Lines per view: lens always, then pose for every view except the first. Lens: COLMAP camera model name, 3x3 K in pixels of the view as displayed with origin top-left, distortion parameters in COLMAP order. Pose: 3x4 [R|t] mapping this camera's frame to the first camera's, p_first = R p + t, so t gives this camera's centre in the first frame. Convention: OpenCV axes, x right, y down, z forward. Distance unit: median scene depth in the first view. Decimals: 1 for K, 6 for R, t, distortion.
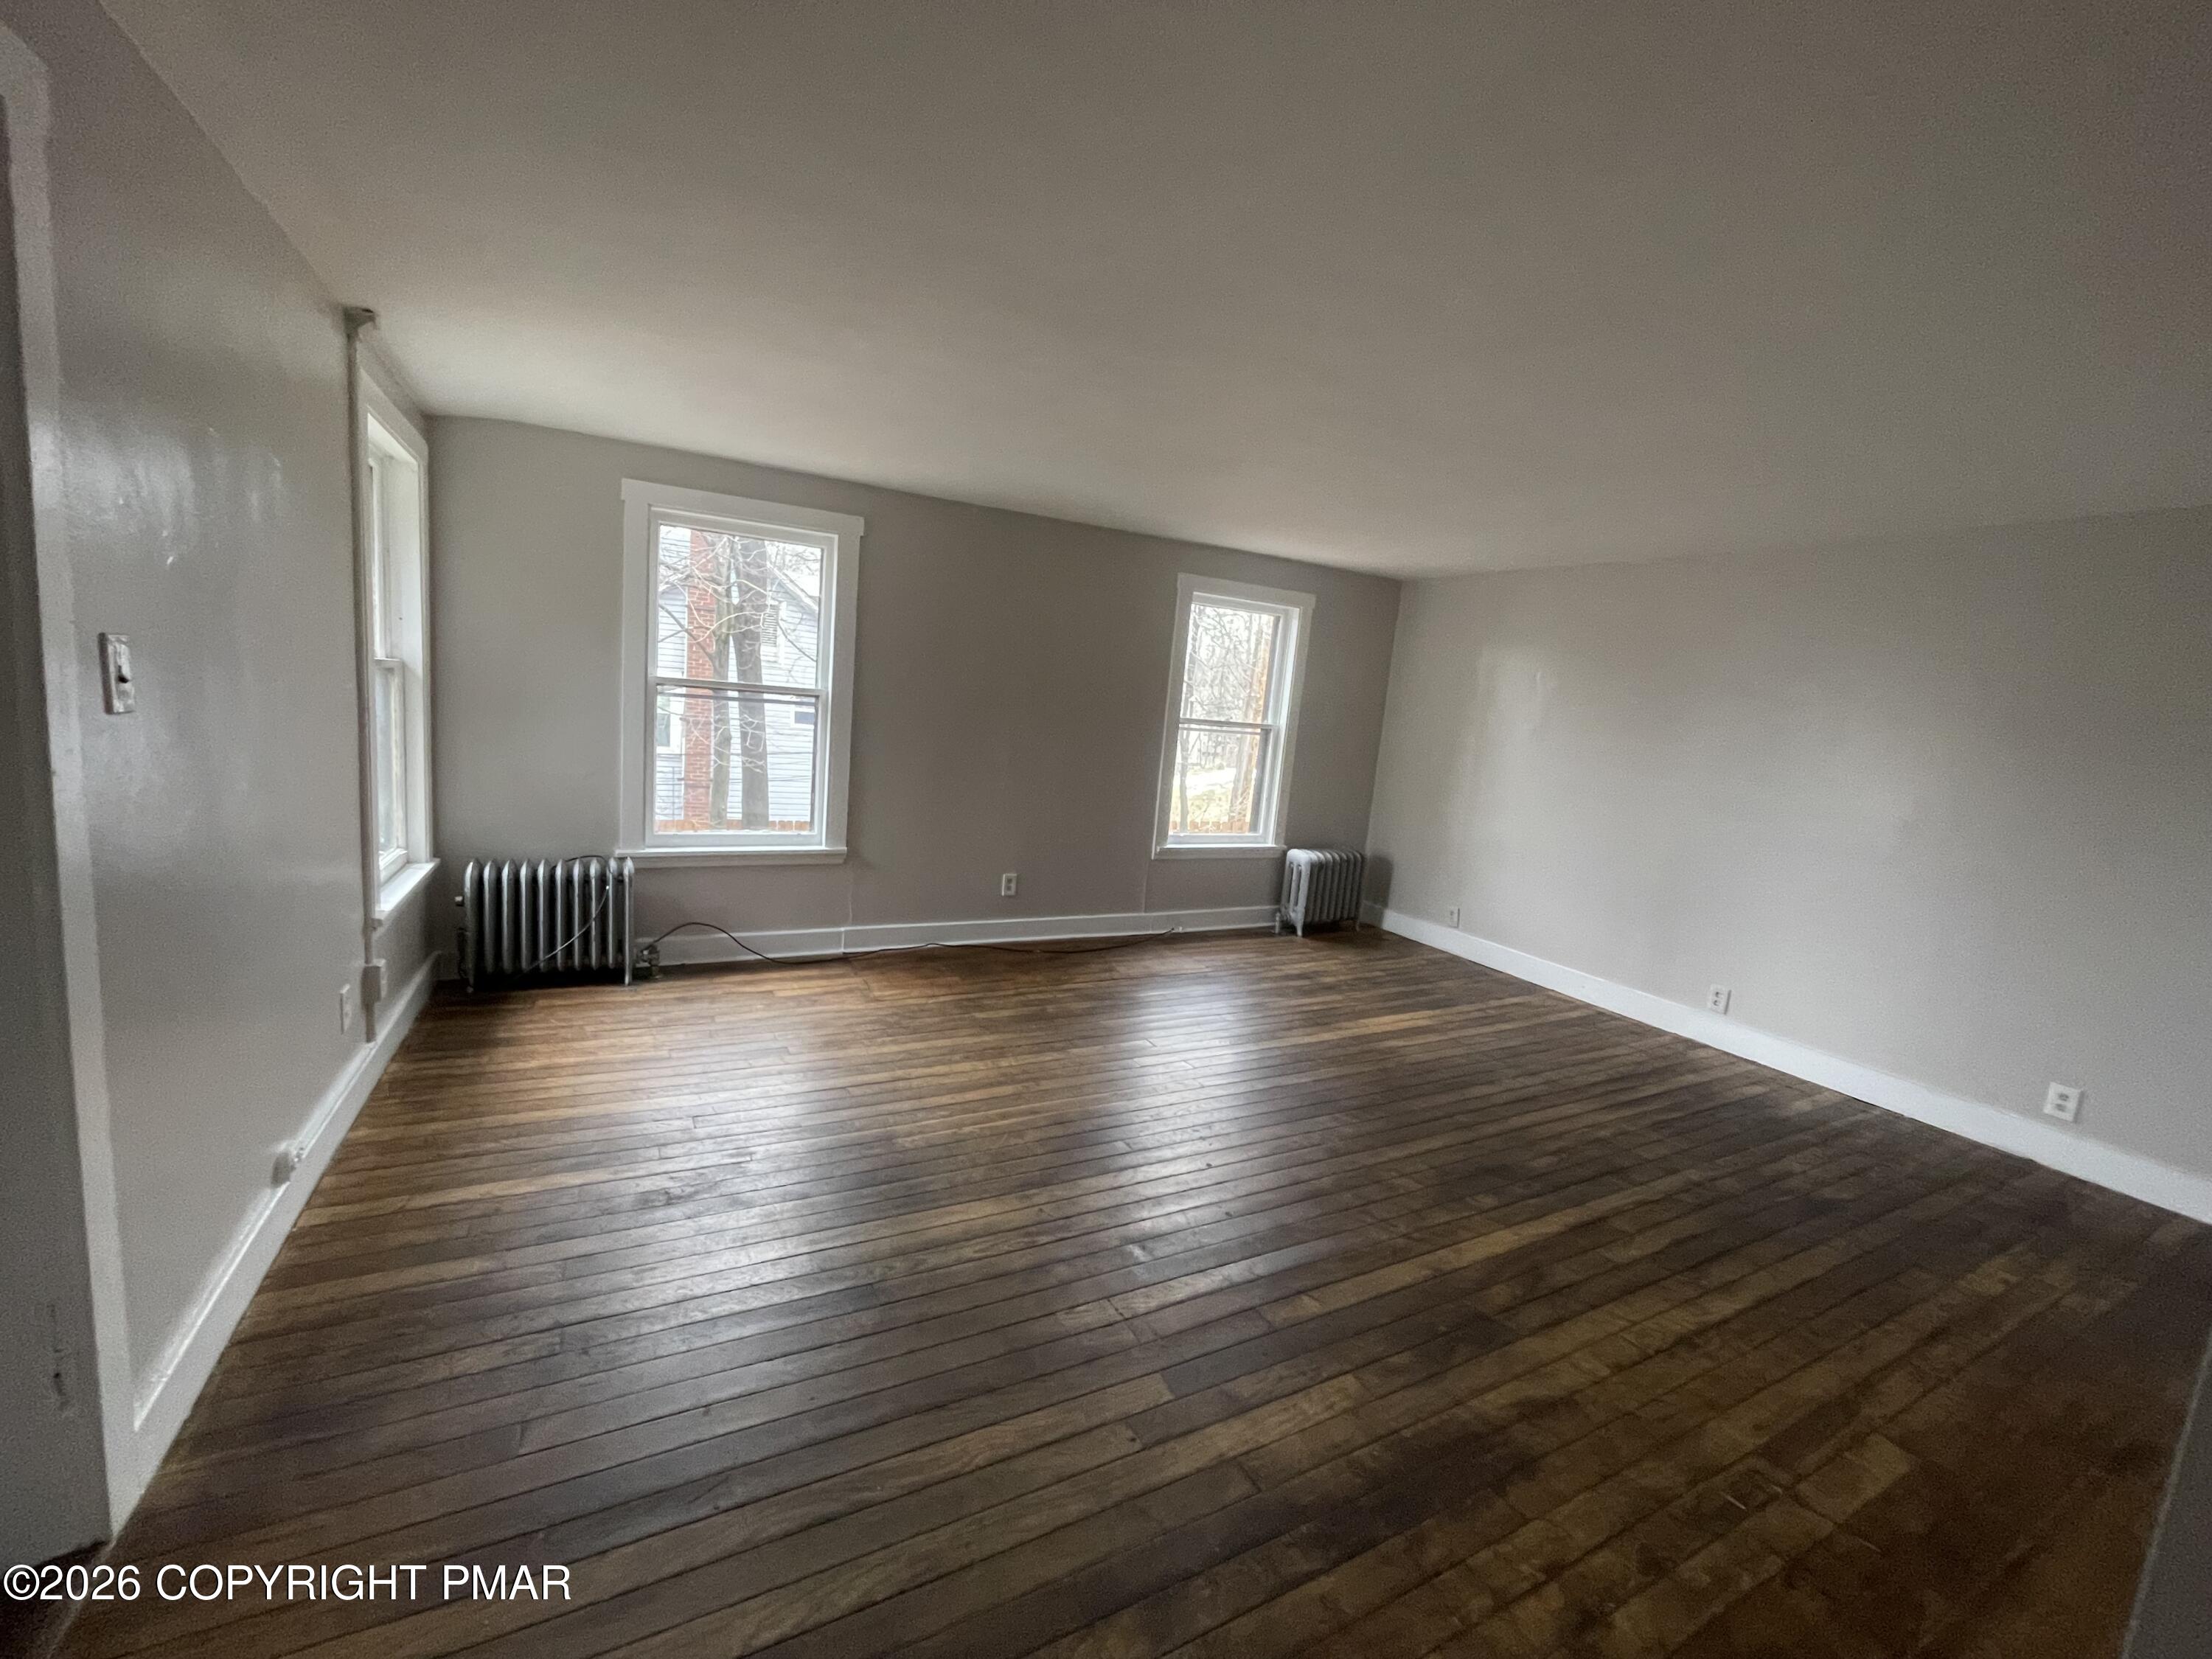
lens RADIAL K [[892.8, 0, 1106.0], [0, 892.8, 829.5], [0, 0, 1]] dist [-0.001851, -0.000379]
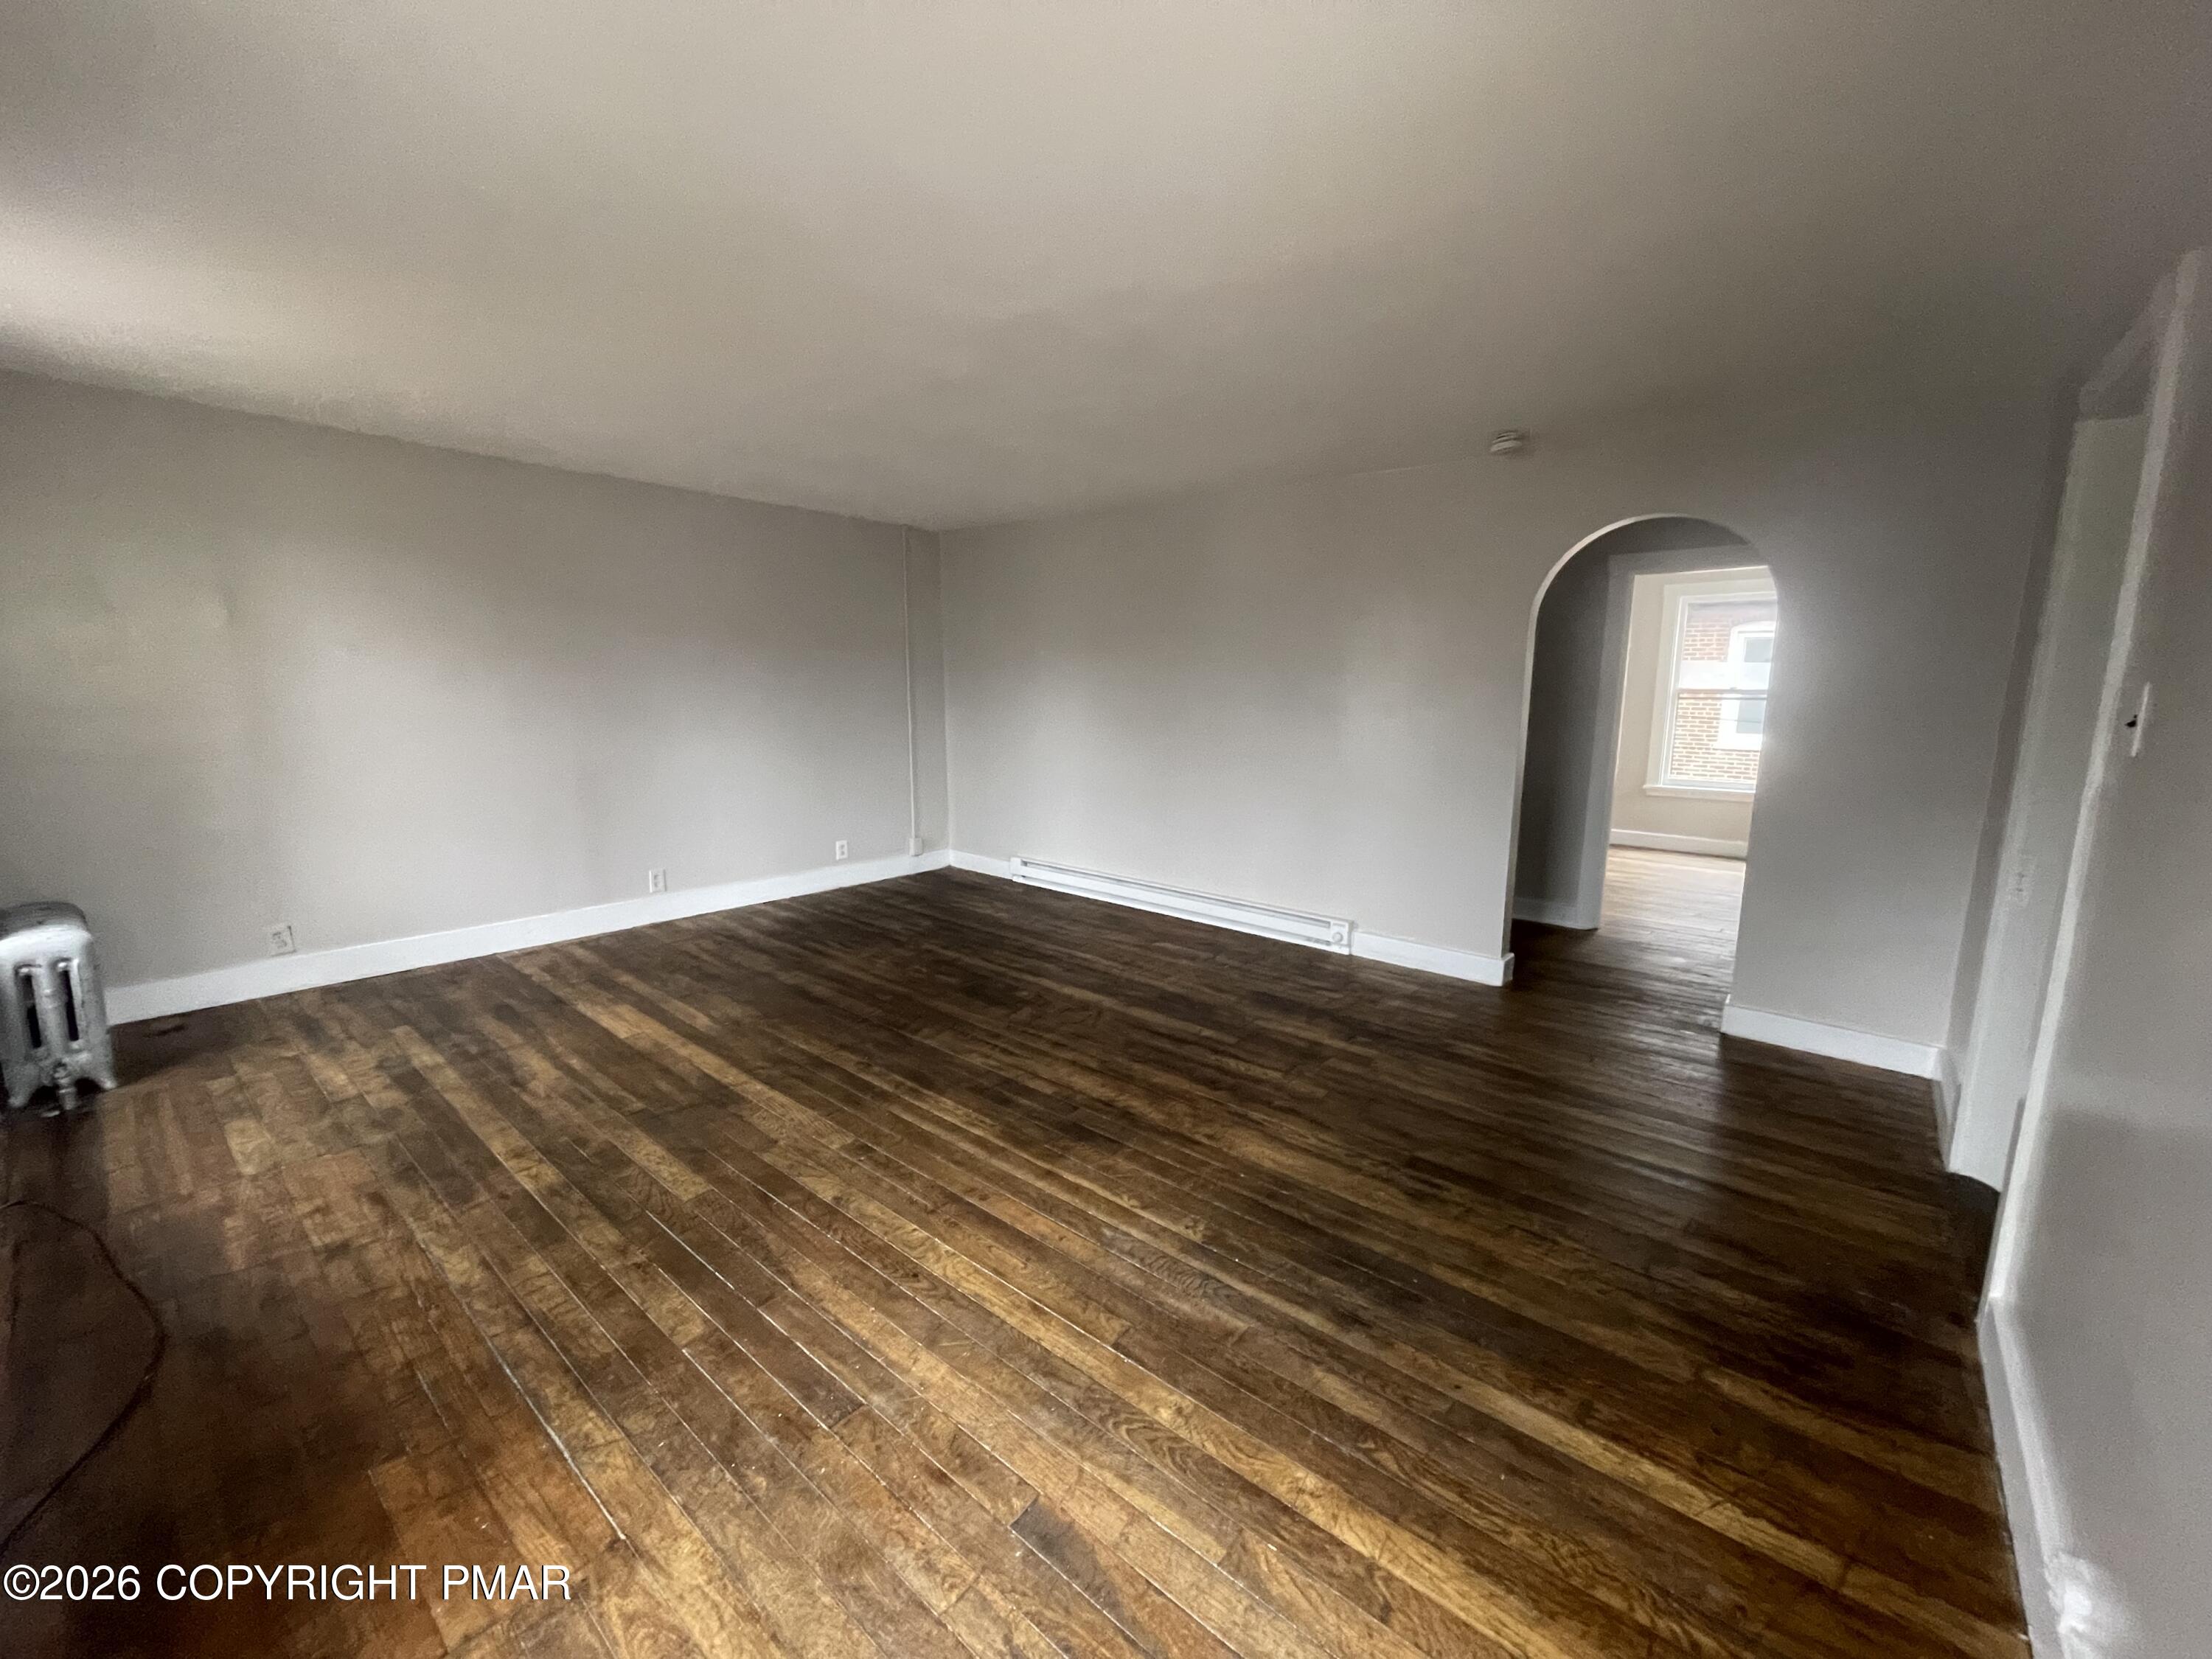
lens RADIAL K [[892.8, 0, 1106.0], [0, 892.8, 829.5], [0, 0, 1]] dist [-0.001851, -0.000379]
pose [[-0.366538, -0.239268, 0.899111, -0.561724], [0.089863, 0.952745, 0.290175, -0.159435], [-0.926053, 0.187157, -0.327716, 0.859264]]
